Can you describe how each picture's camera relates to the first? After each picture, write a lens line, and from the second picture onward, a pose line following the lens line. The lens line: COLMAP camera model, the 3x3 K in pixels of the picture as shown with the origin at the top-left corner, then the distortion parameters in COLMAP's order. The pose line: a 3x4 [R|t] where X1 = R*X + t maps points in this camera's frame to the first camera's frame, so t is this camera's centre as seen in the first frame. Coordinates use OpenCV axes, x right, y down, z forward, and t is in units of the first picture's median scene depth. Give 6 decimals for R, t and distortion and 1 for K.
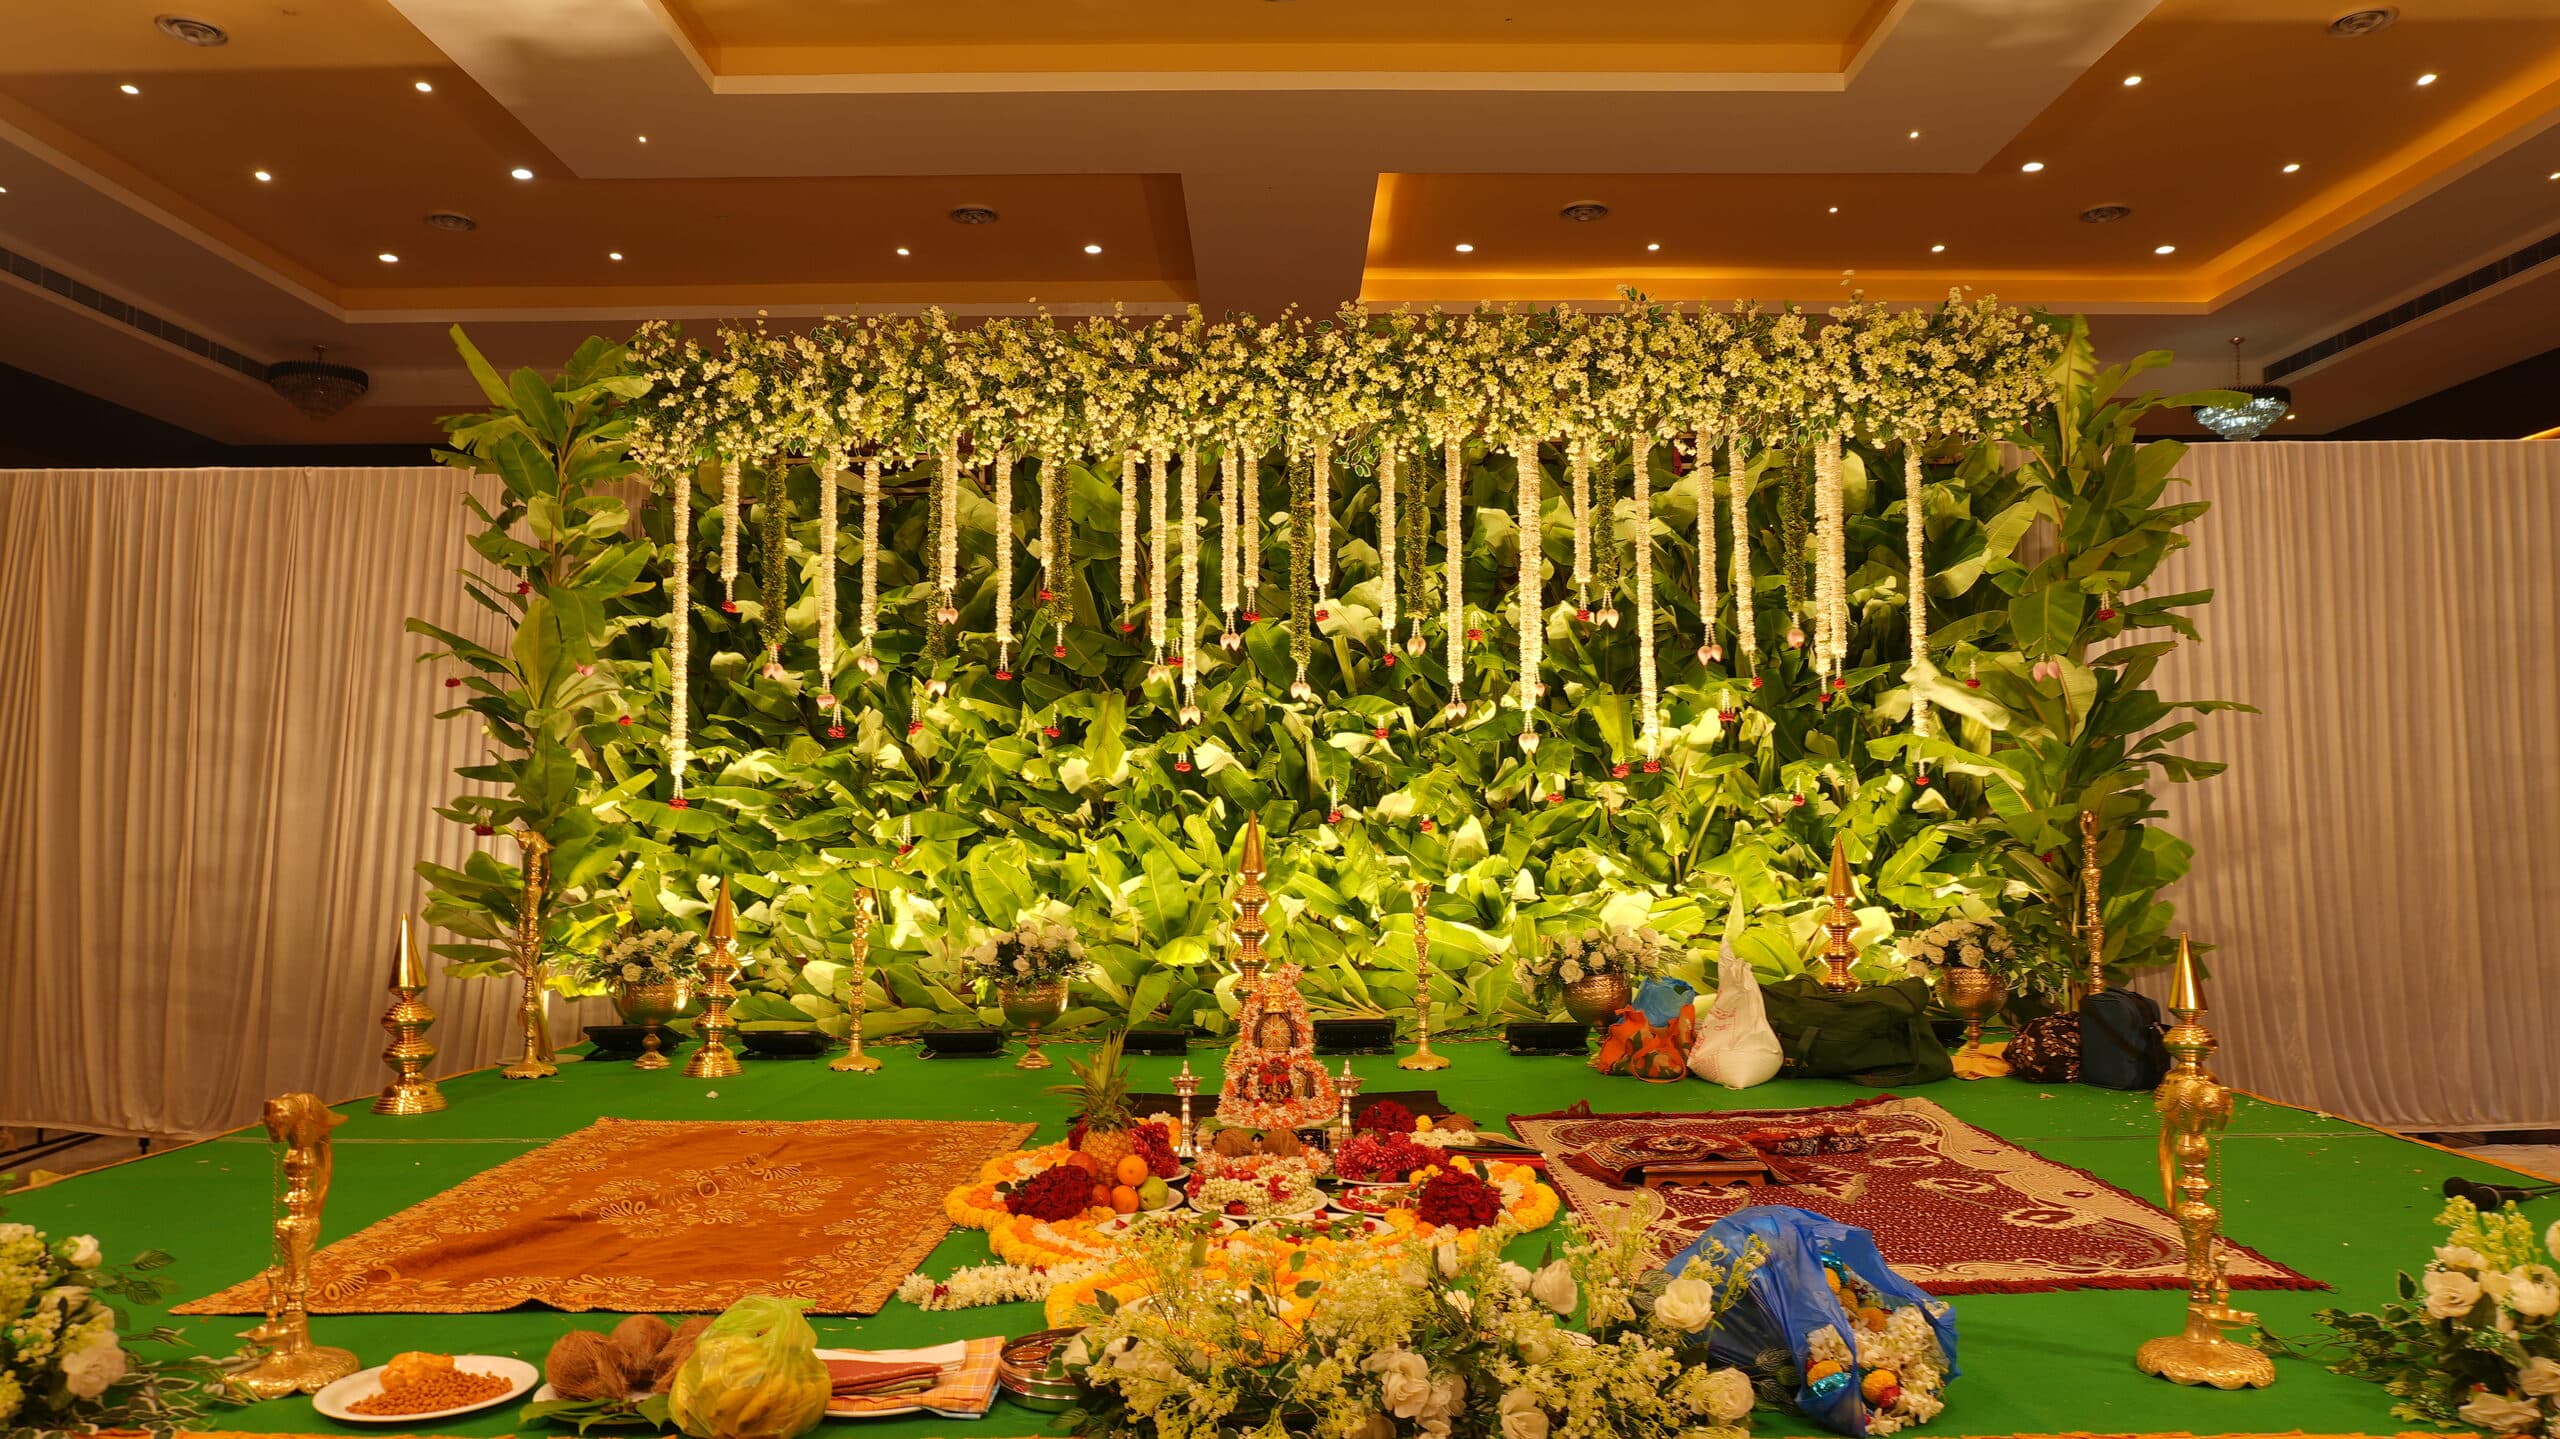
lens RADIAL K [[1609.5, 0, 1280.0], [0, 1609.5, 719.5], [0, 0, 1]] dist [-0.058096, -0.000115]
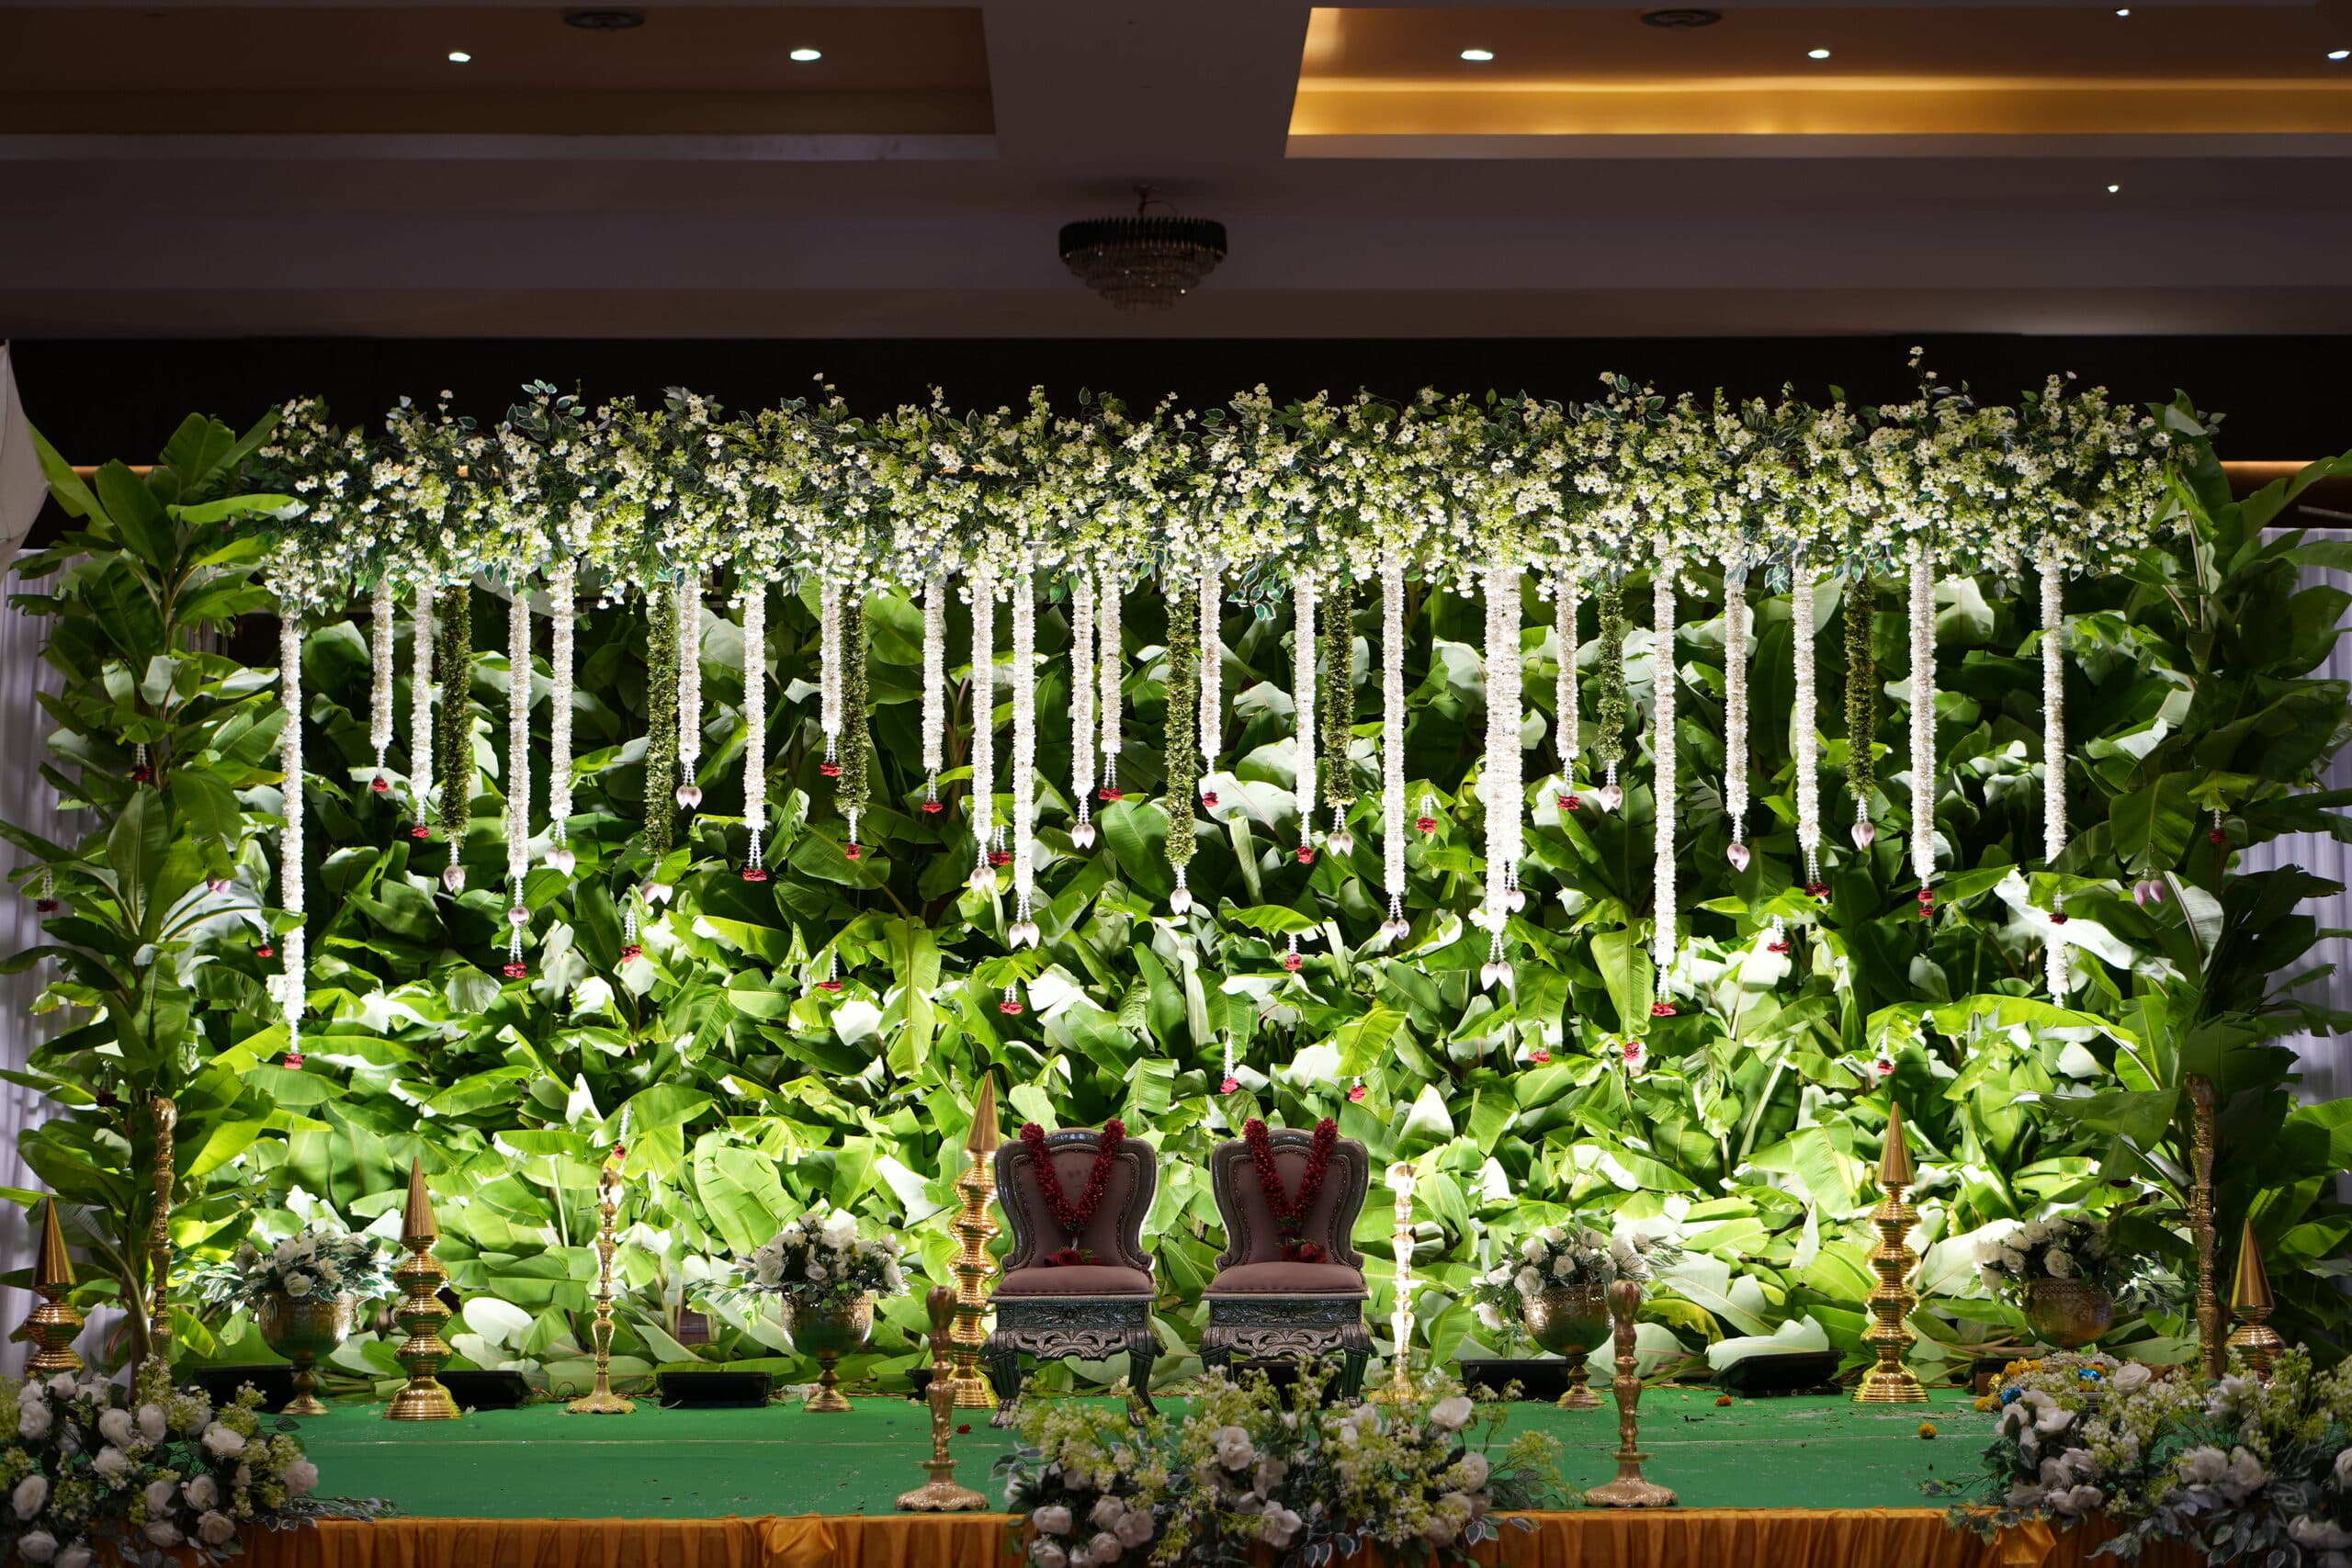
lens RADIAL K [[4699.3, 0, 1176.0], [0, 4699.3, 784.0], [0, 0, 1]] dist [0.071711, -0.495708]
pose [[0.999919, 0.002123, 0.012554, -0.015940], [-0.002040, 0.999976, -0.006608, -0.058617], [-0.012568, 0.006582, 0.999899, -1.123343]]
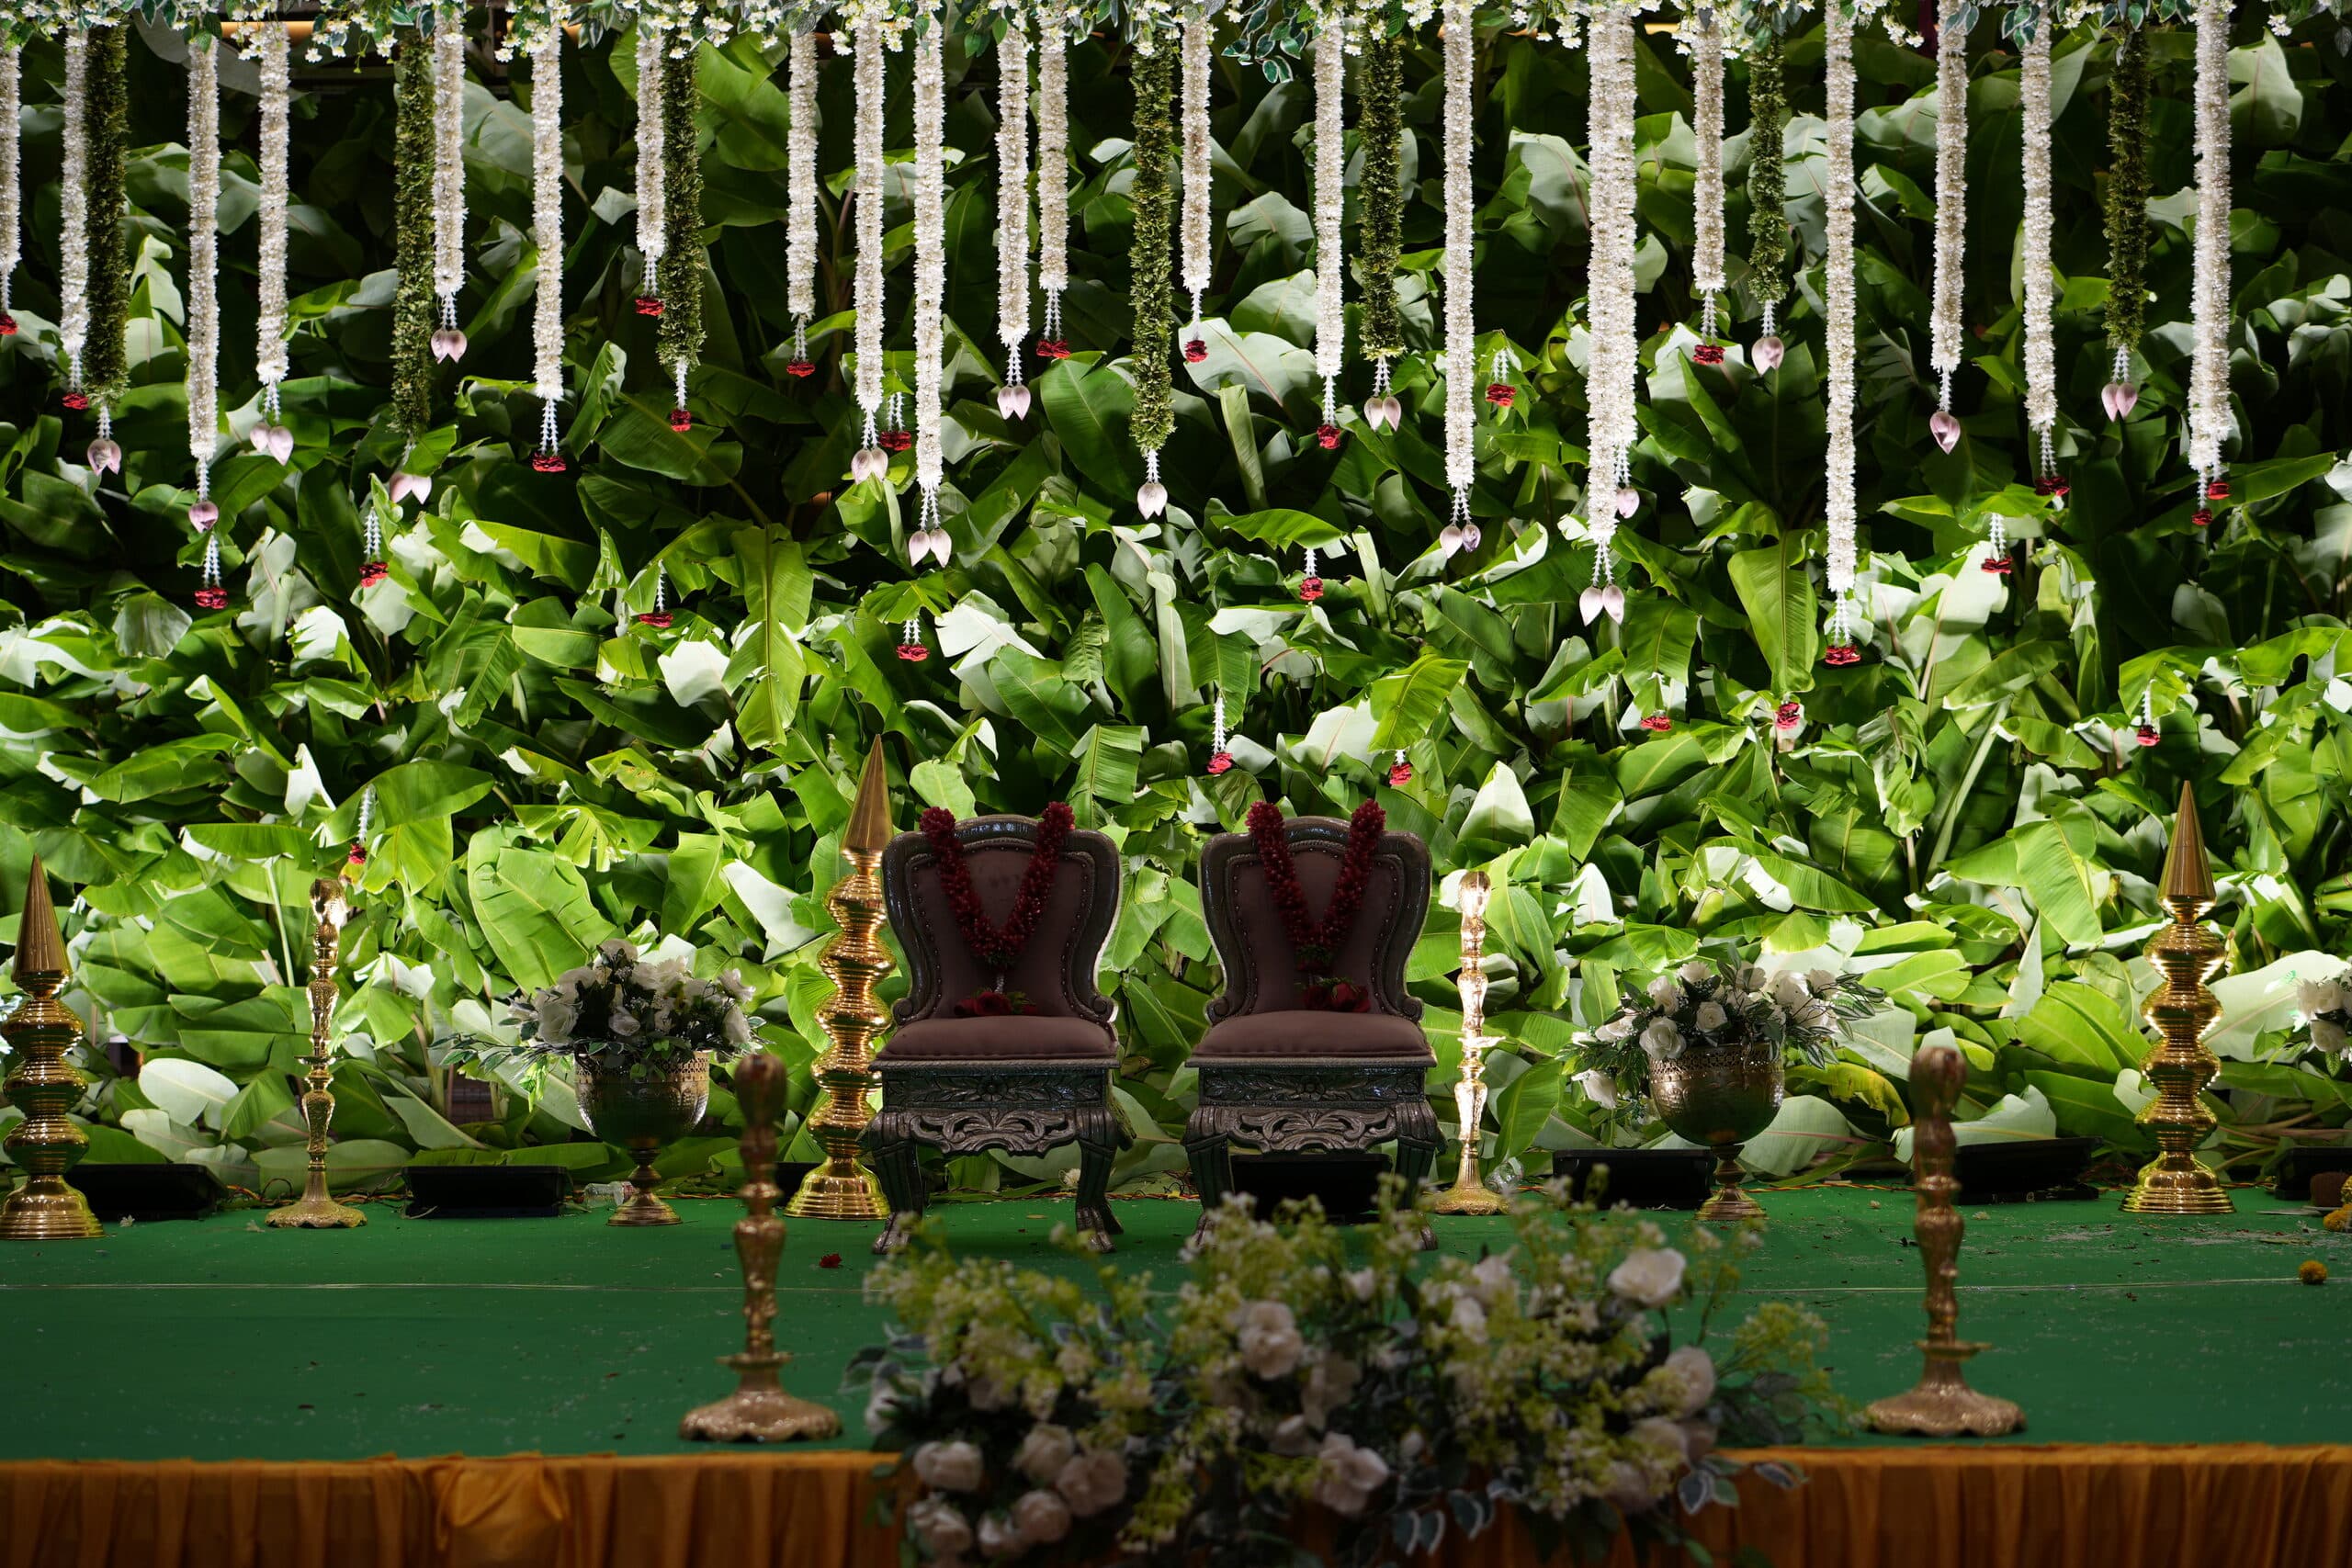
lens RADIAL K [[4699.3, 0, 1176.0], [0, 4699.3, 784.0], [0, 0, 1]] dist [0.071711, -0.495708]
pose [[0.999690, 0.003193, 0.024703, -0.016251], [-0.004370, 0.998851, 0.047720, 0.000342], [-0.024522, -0.047813, 0.998555, -0.485240]]
